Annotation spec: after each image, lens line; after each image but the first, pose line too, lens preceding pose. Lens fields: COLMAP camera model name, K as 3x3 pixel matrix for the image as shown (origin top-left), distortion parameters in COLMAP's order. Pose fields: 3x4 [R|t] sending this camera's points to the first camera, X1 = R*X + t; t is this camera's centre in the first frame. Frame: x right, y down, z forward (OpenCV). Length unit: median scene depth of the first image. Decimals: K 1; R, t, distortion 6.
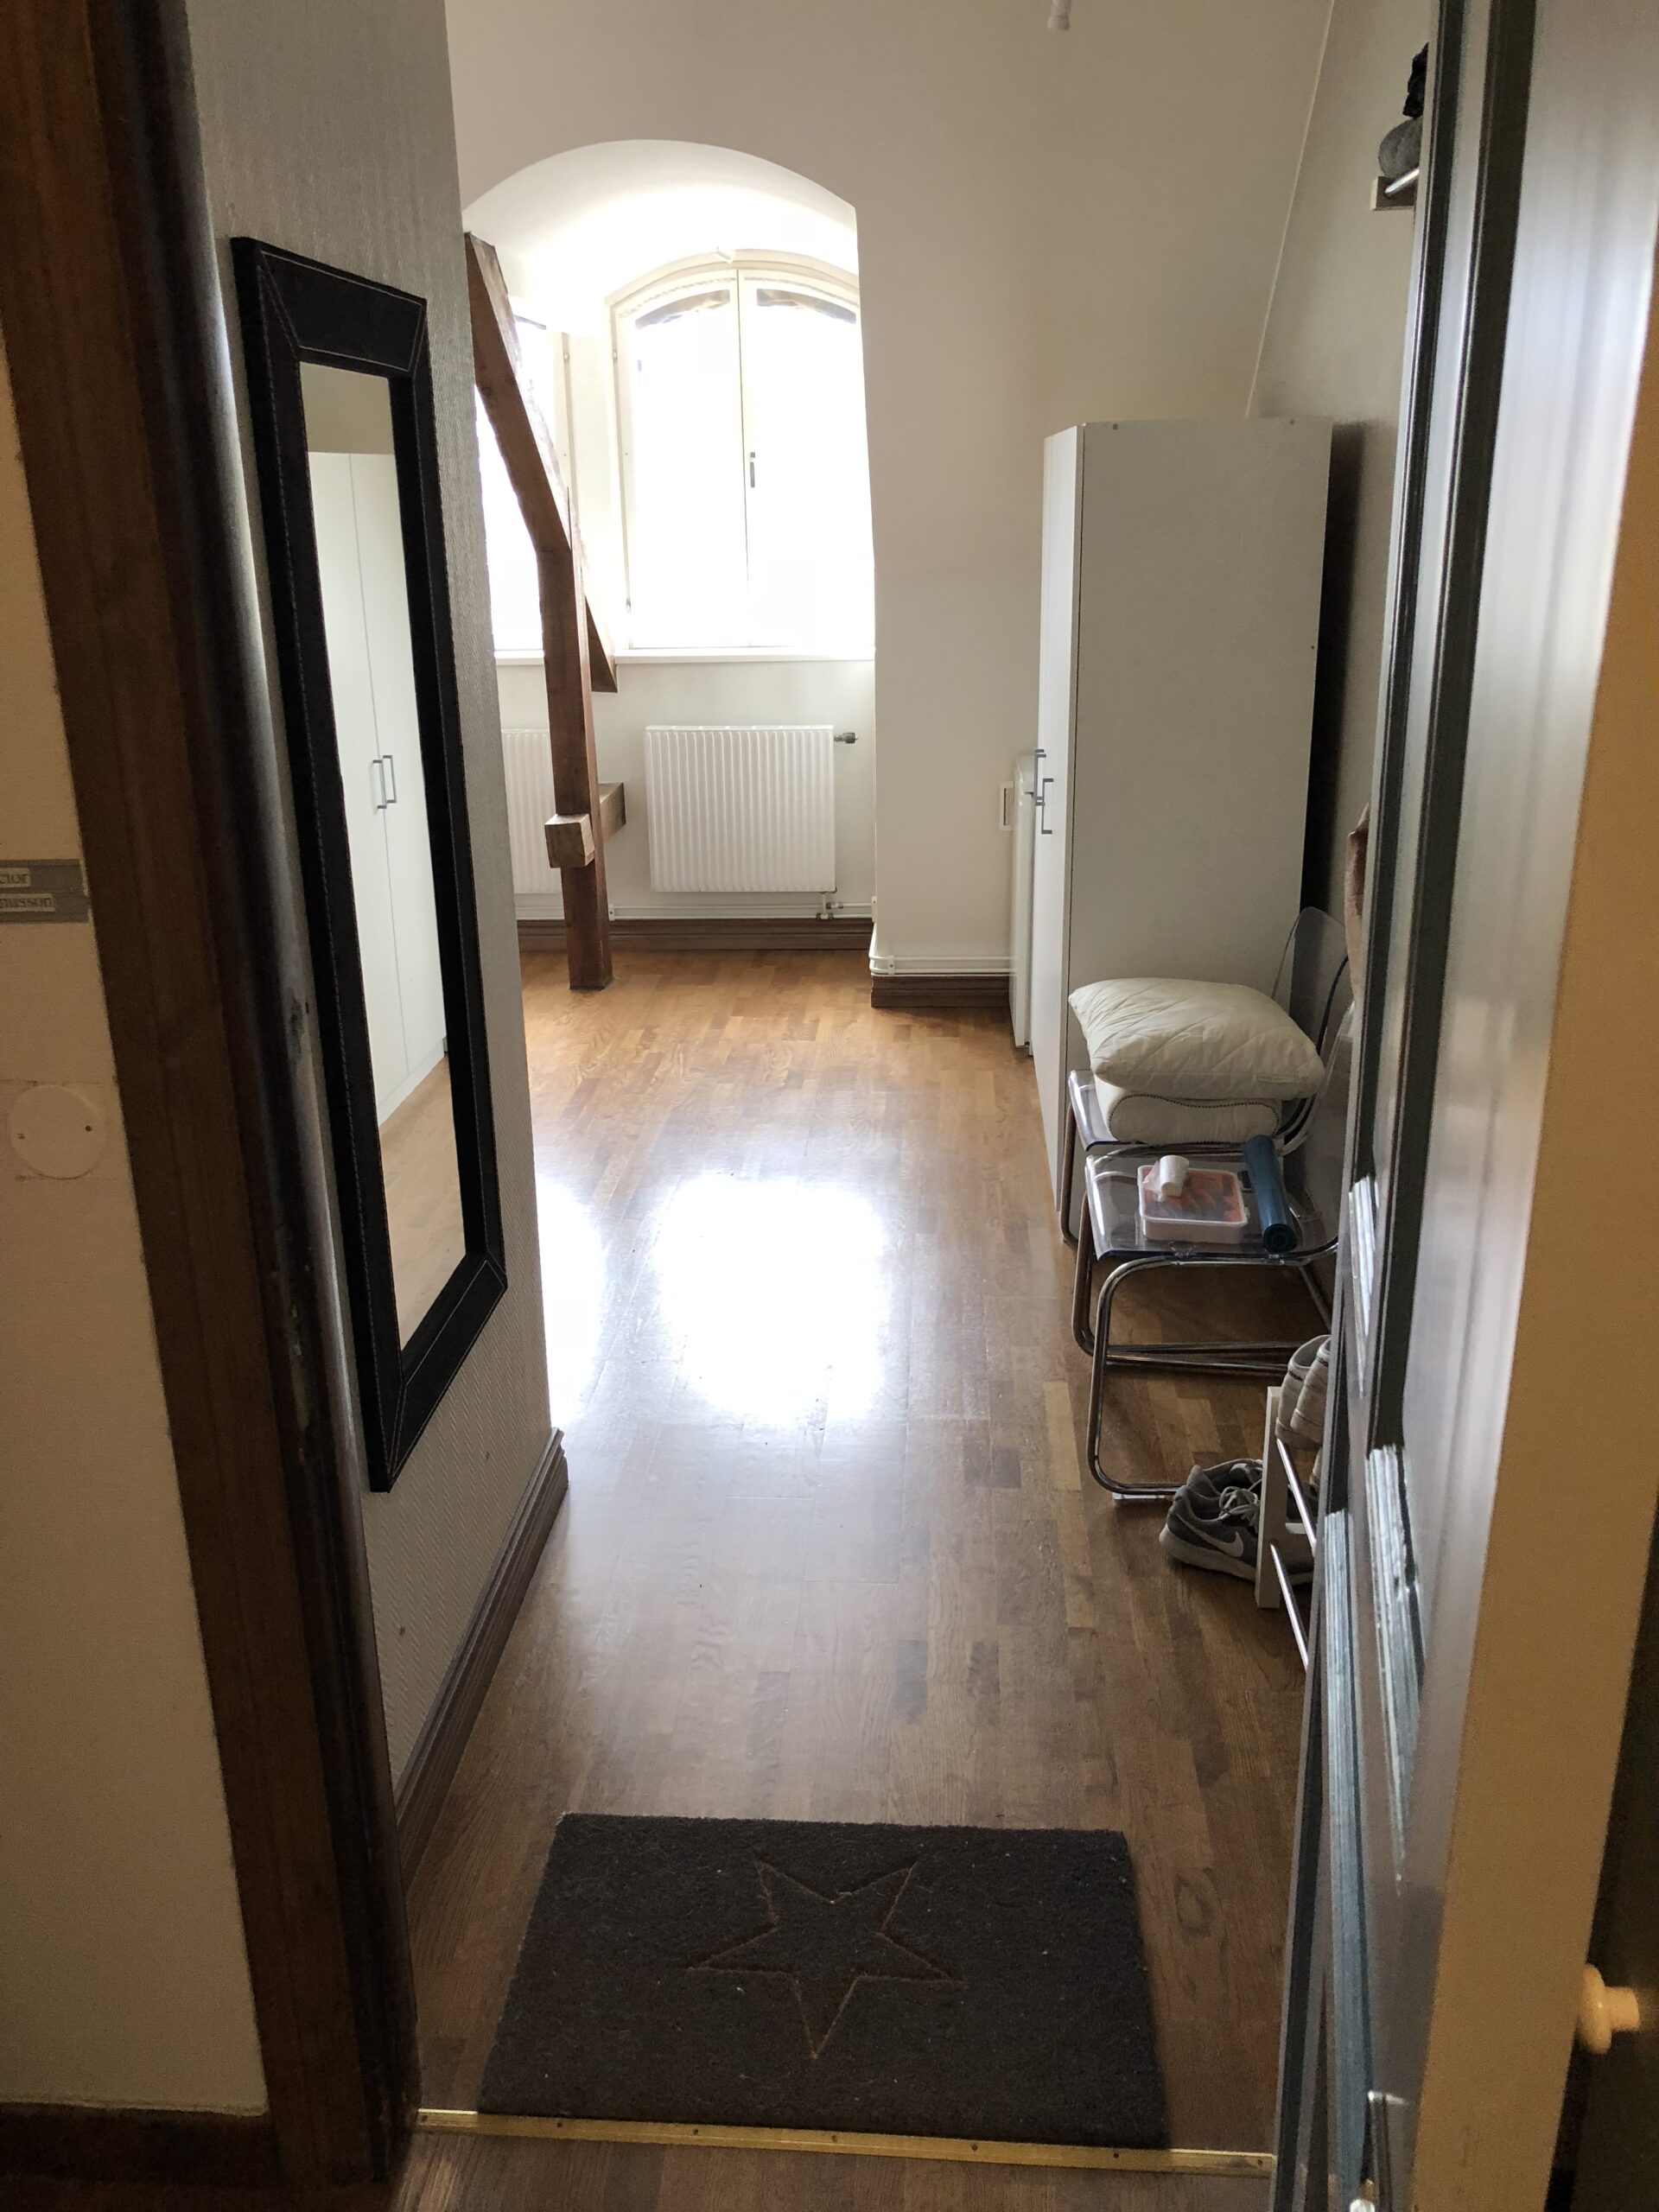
lens RADIAL K [[1817.7, 0, 829.5], [0, 1817.7, 1106.0], [0, 0, 1]] dist [0.053852, -0.110406]
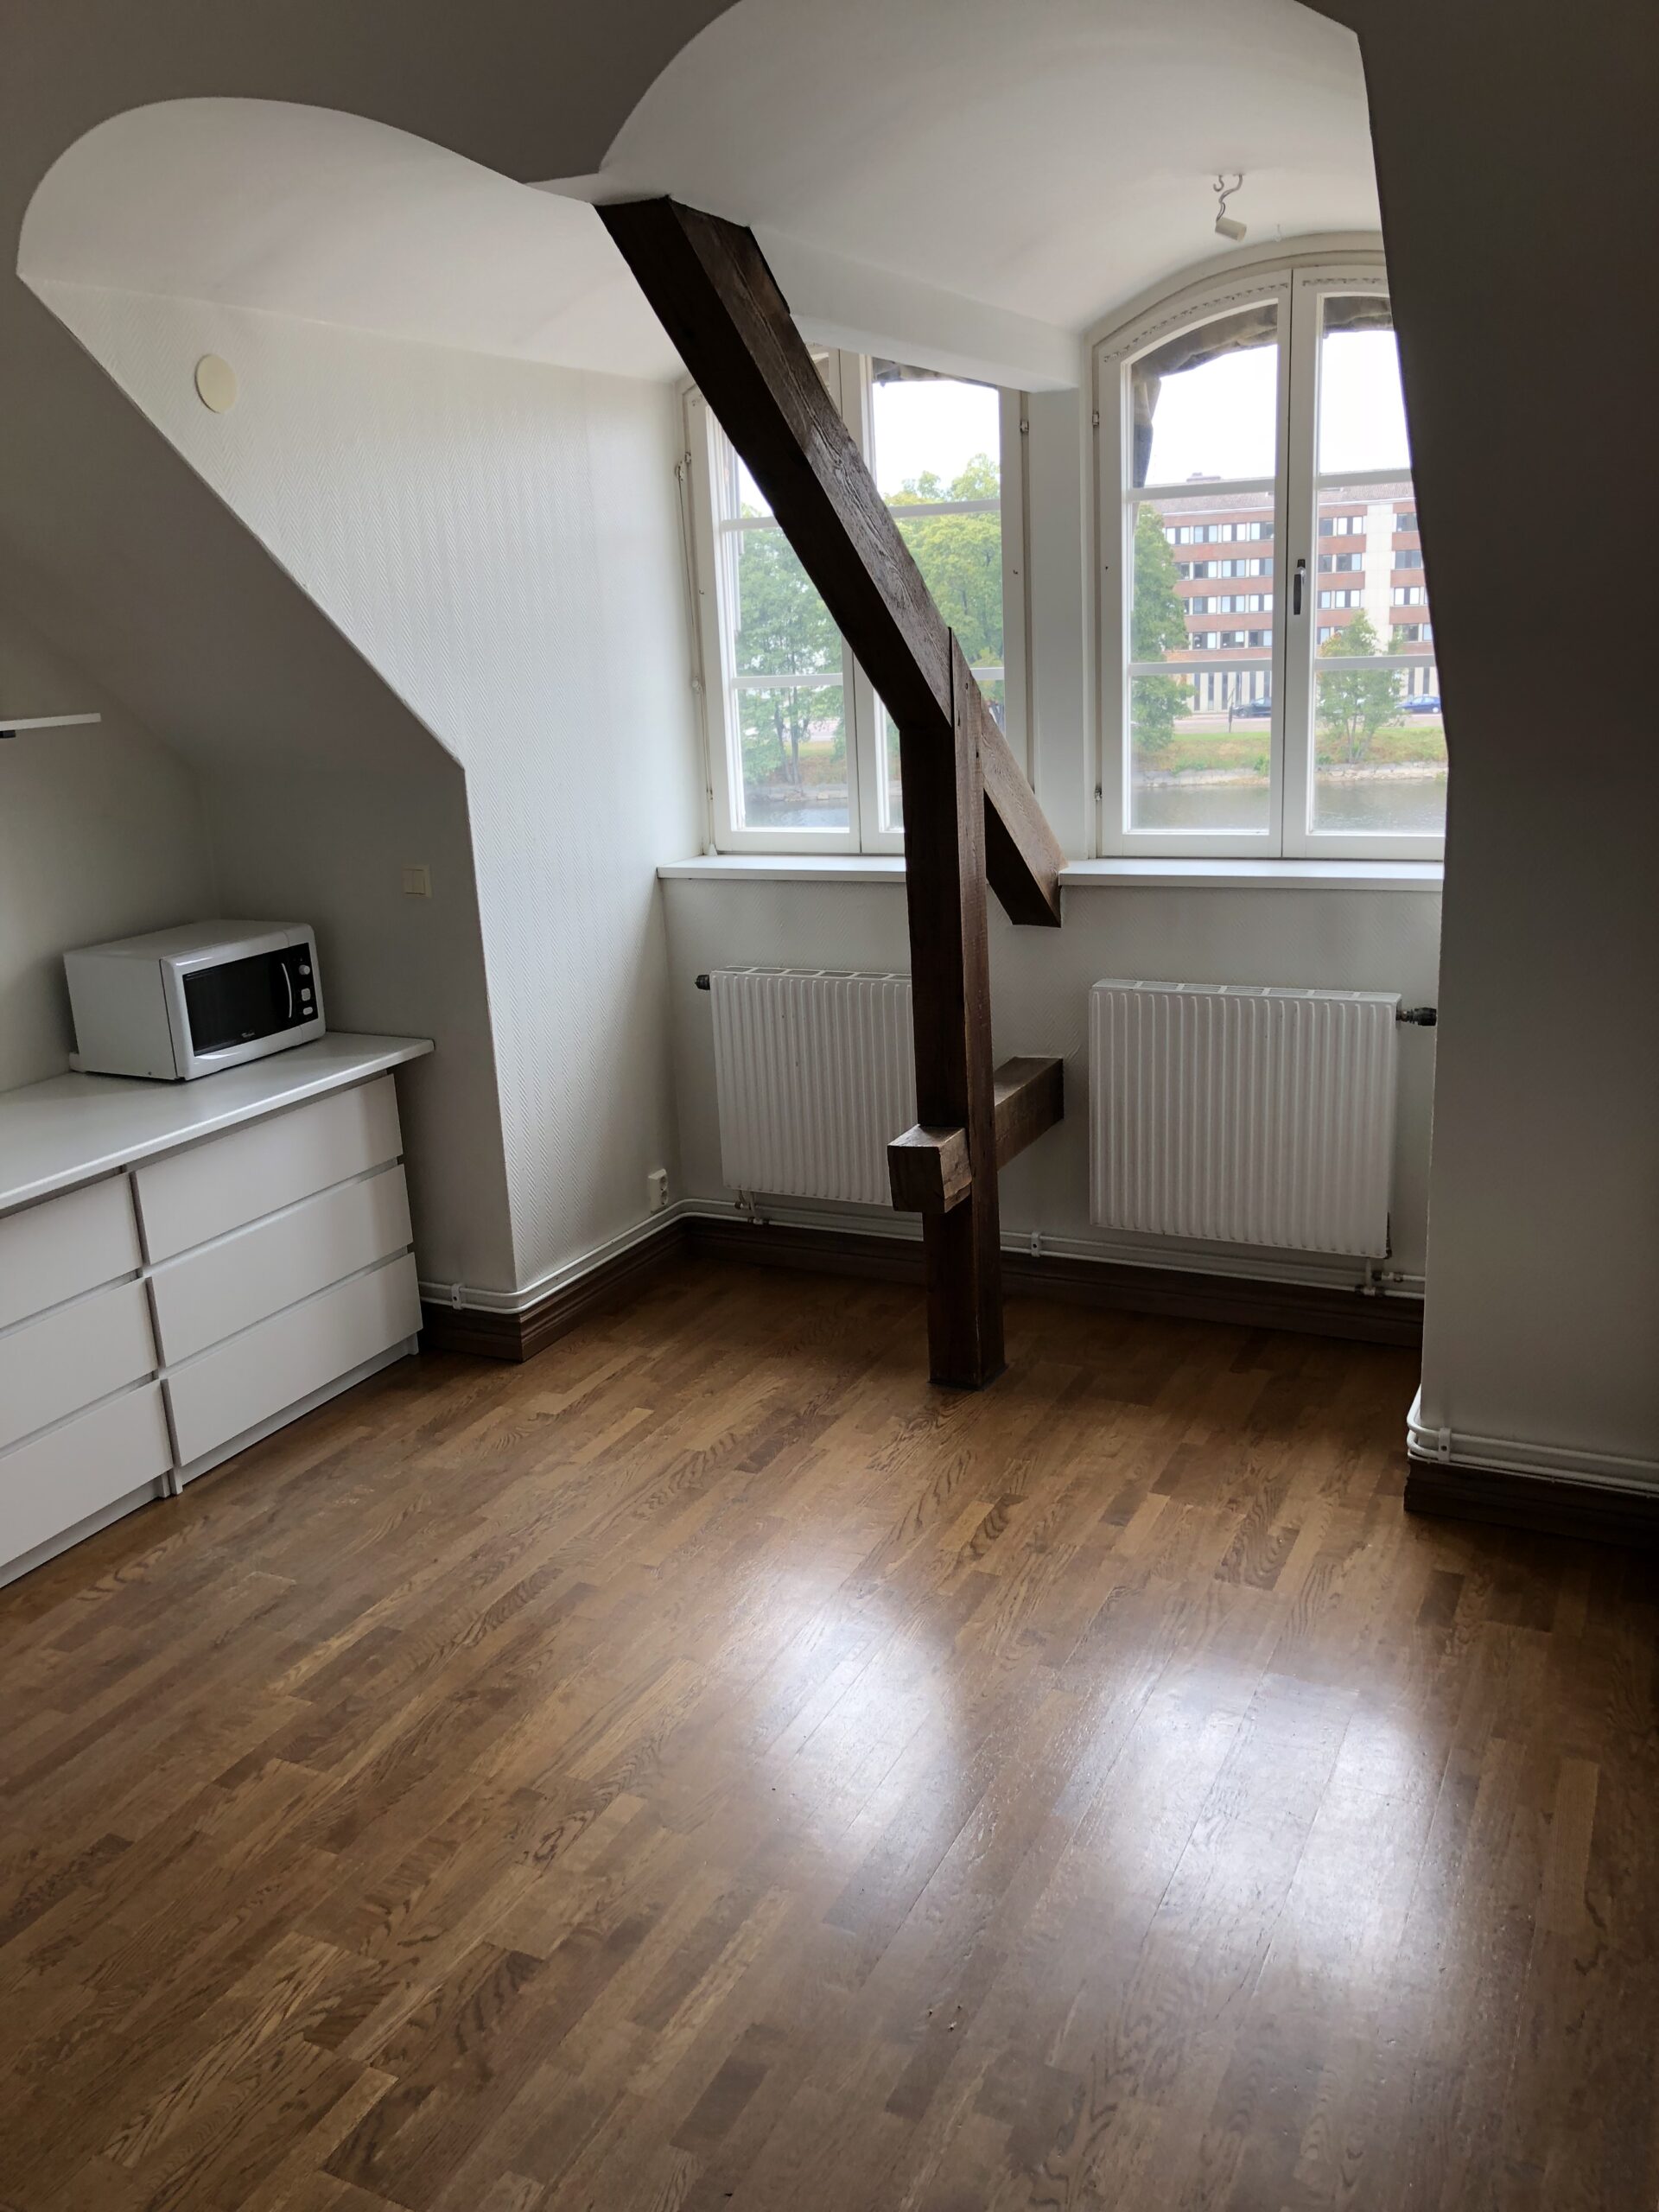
lens RADIAL K [[1817.7, 0, 829.5], [0, 1817.7, 1106.0], [0, 0, 1]] dist [0.053852, -0.110406]
pose [[0.924813, 0.077096, -0.372528, 0.059077], [-0.098435, 0.994396, -0.038575, -0.138078], [0.367467, 0.072344, 0.927219, 0.394035]]
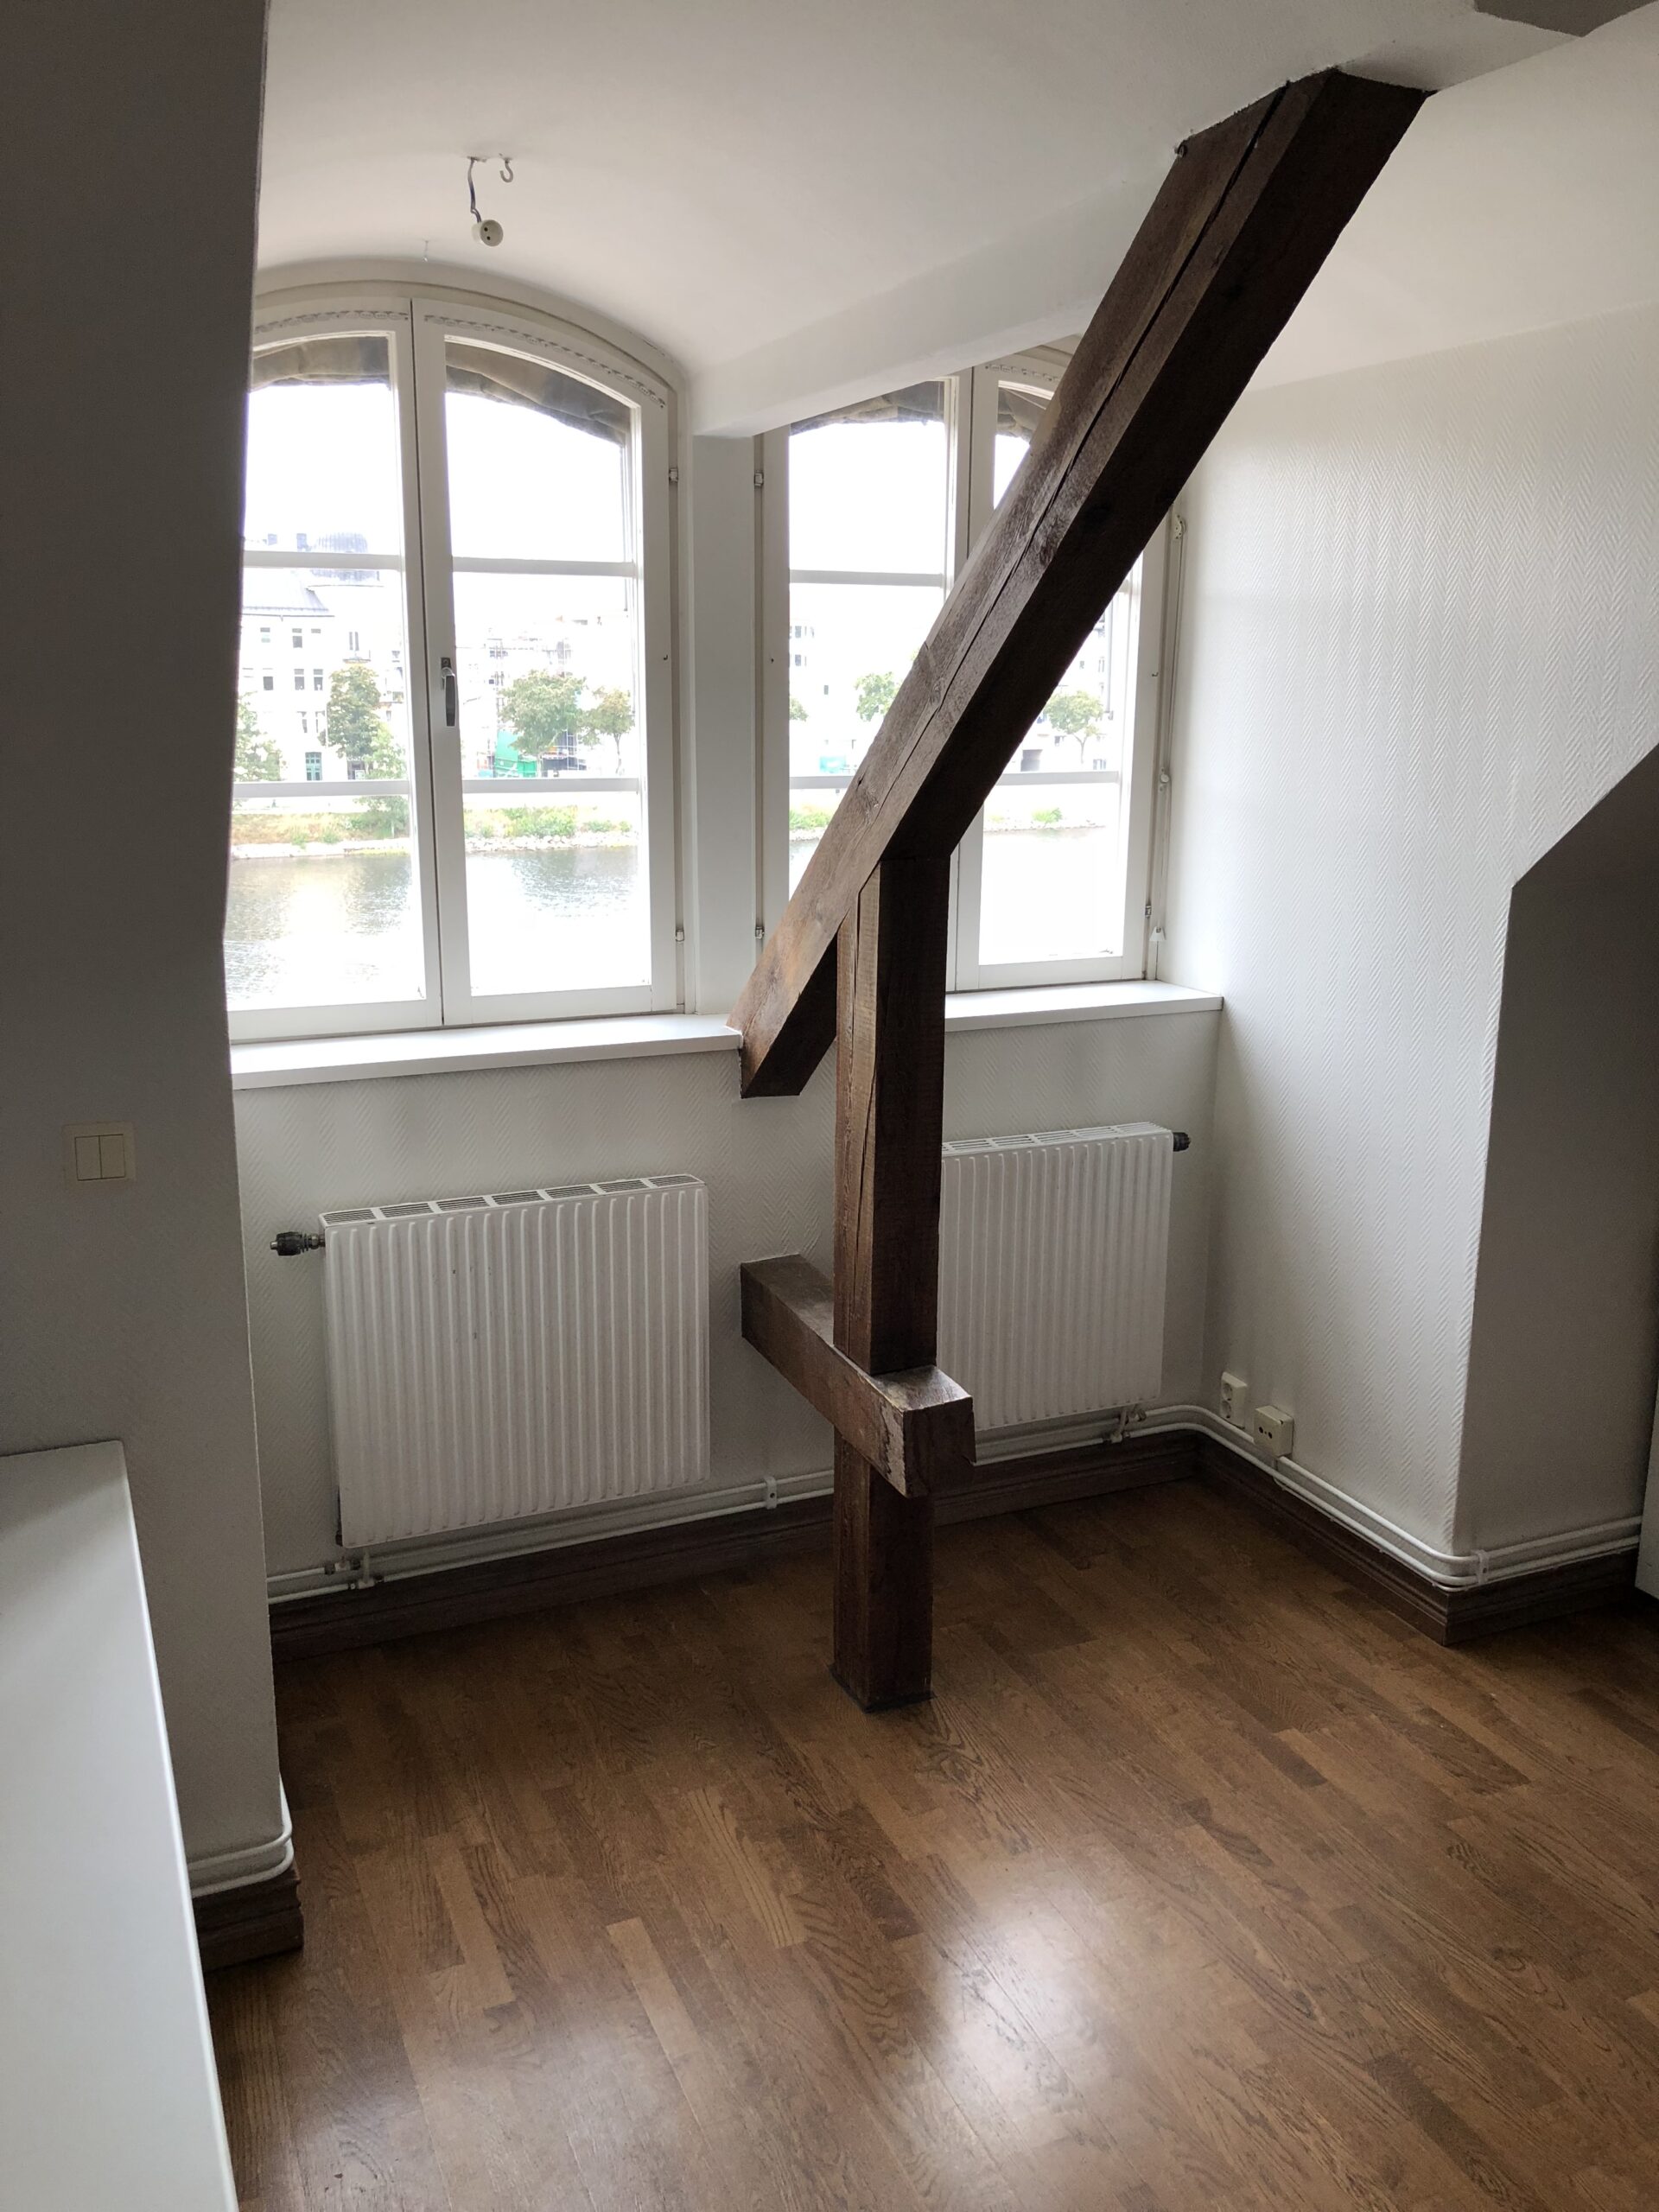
lens RADIAL K [[1817.7, 0, 829.5], [0, 1817.7, 1106.0], [0, 0, 1]] dist [0.053852, -0.110406]
pose [[0.881612, -0.080733, 0.465018, -0.377419], [0.129918, 0.988710, -0.074655, -0.195611], [-0.453741, 0.126231, 0.882148, 0.571909]]
